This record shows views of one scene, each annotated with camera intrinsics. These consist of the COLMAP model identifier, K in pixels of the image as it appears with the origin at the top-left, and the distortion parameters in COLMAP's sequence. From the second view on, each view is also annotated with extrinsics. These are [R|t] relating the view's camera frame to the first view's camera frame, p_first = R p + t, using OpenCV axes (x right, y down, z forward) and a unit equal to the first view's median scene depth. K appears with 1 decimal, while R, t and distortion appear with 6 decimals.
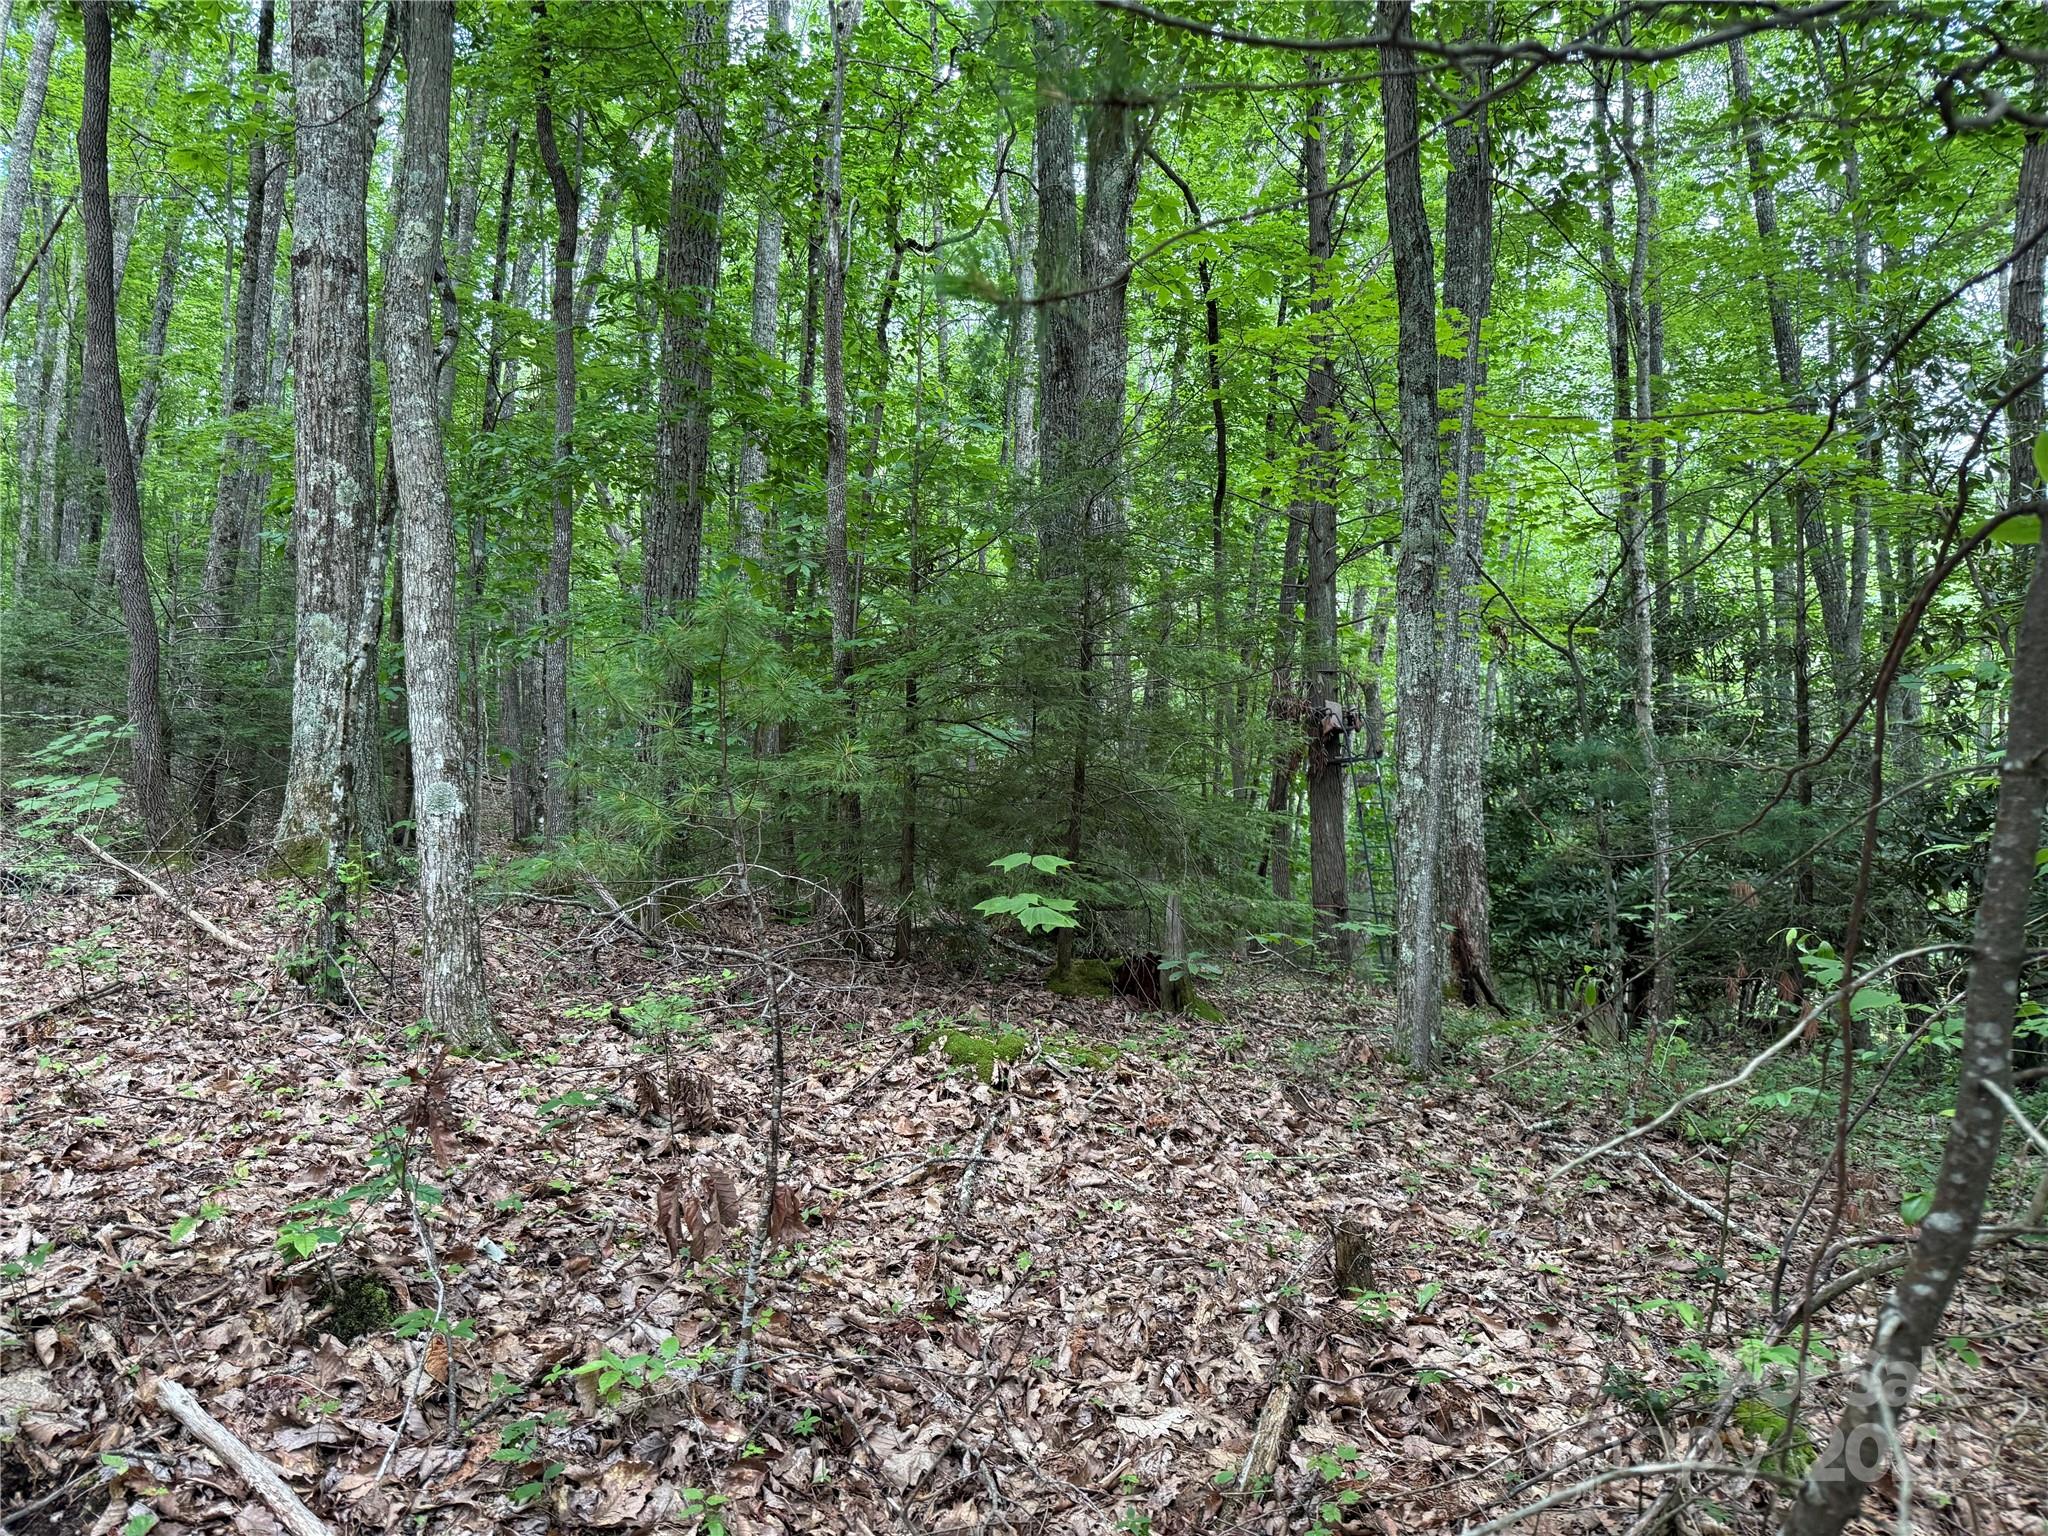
lens RADIAL K [[1430.1, 0, 1015.8], [0, 1430.1, 774.7], [0, 0, 1]] dist [0.023321, -0.044175]
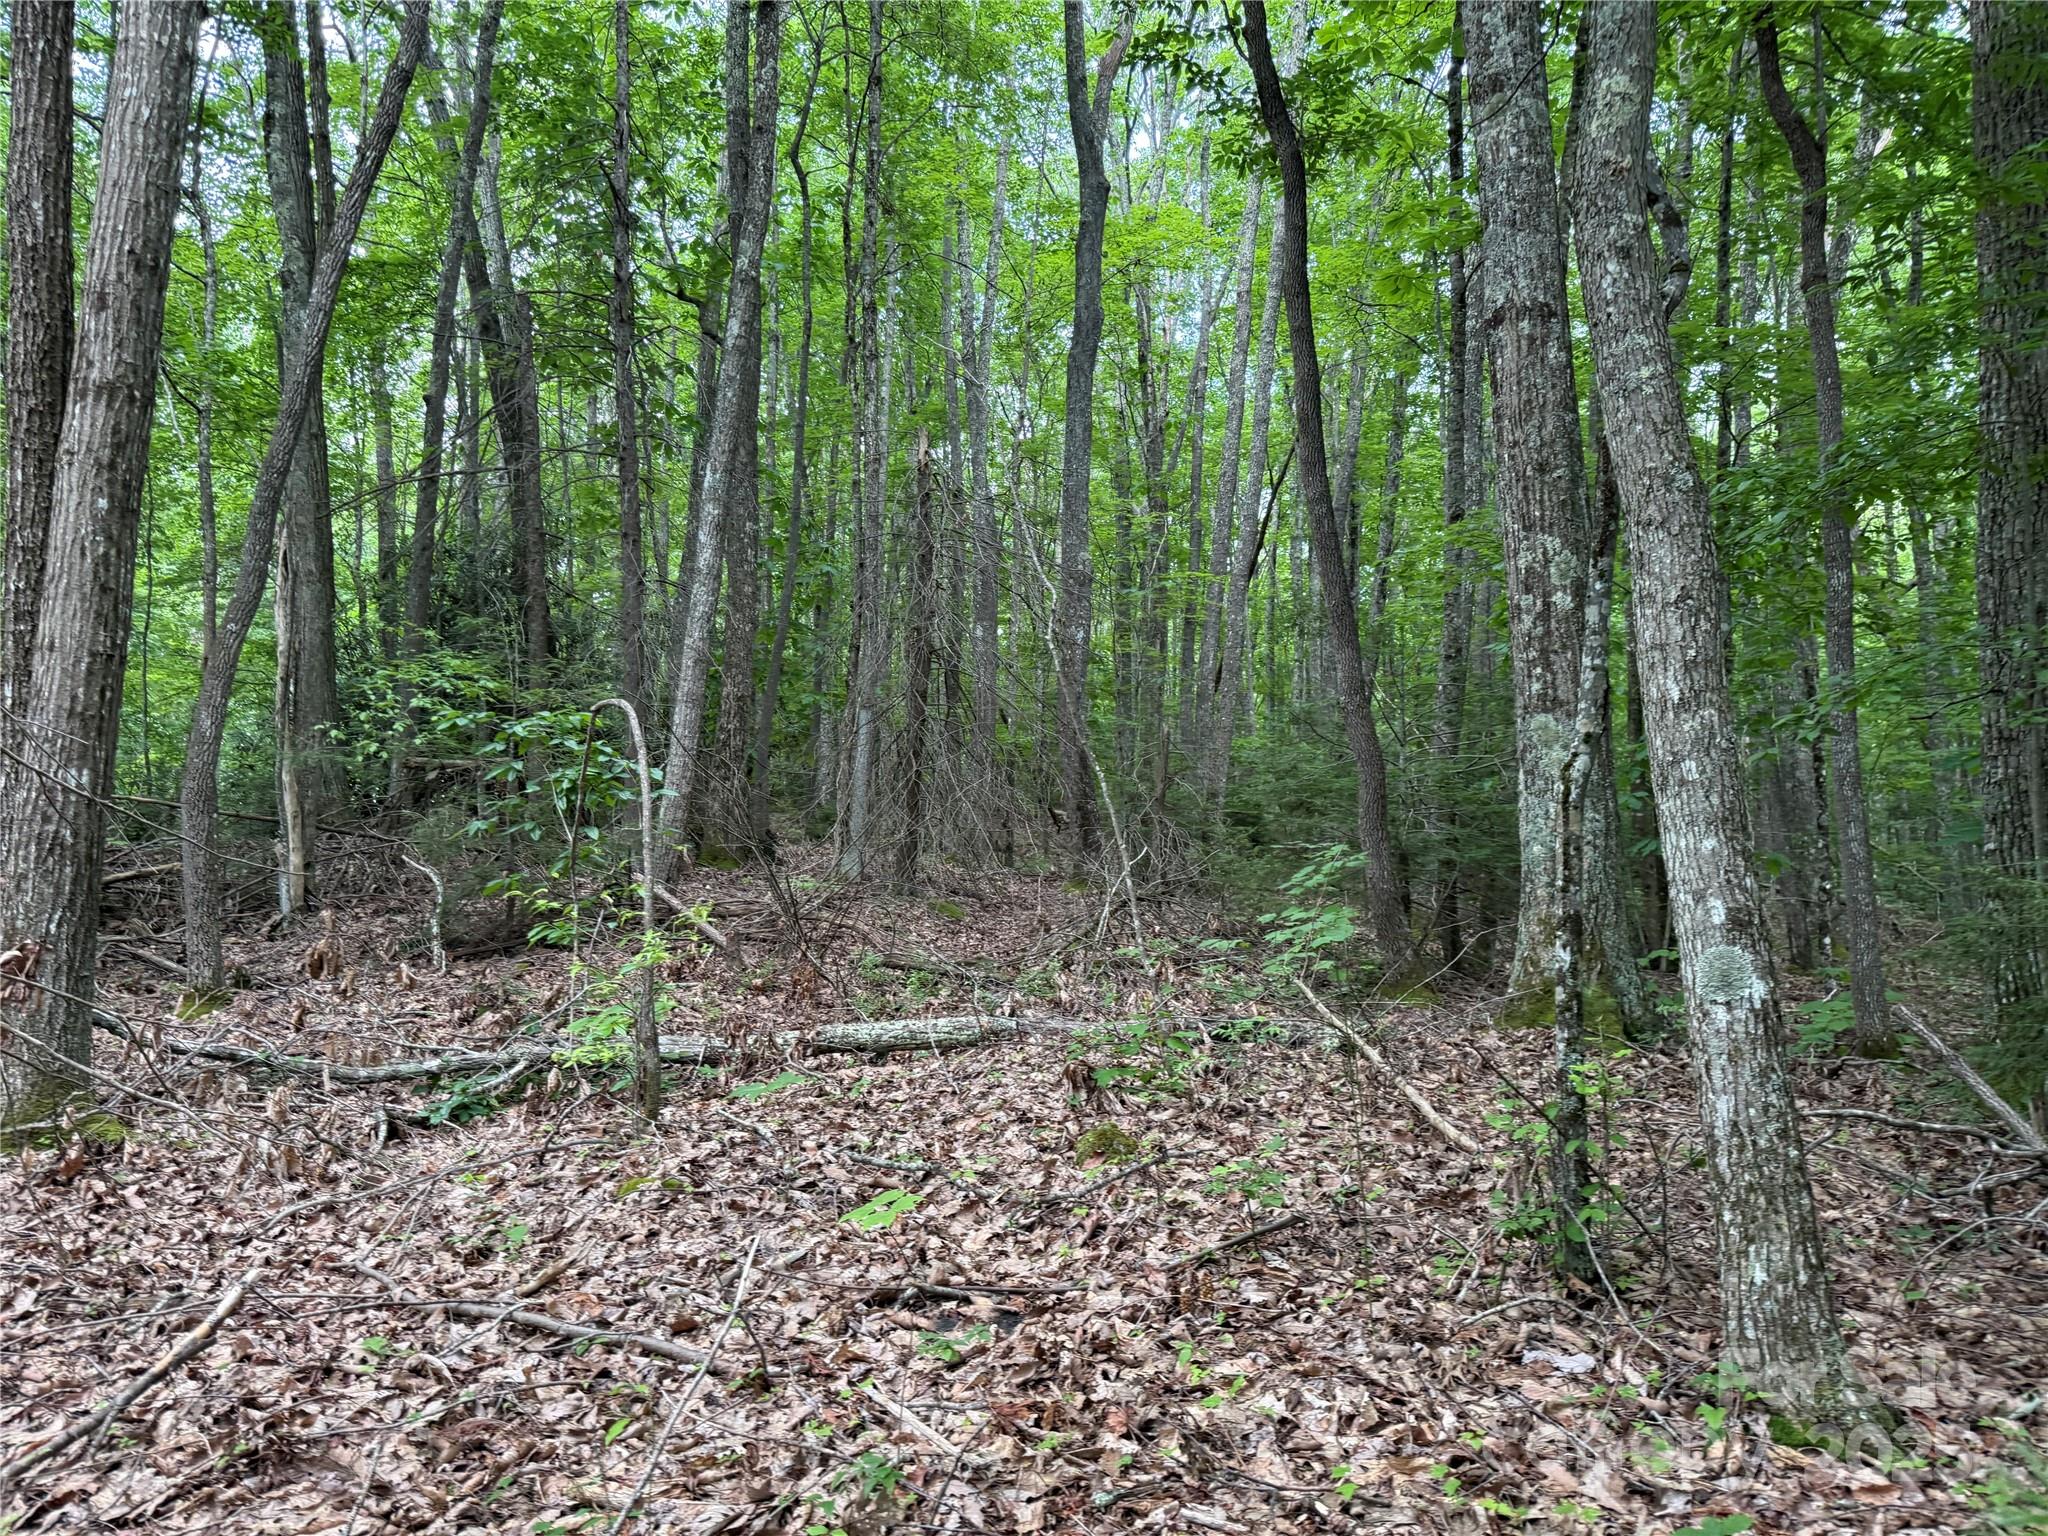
lens RADIAL K [[1429.6, 0, 1006.5], [0, 1429.6, 771.3], [0, 0, 1]] dist [0.072805, -0.109736]
pose [[0.678332, -0.092010, -0.728972, -0.099079], [0.036821, 0.995139, -0.091342, -0.014715], [0.733832, 0.035119, 0.678422, 0.232040]]
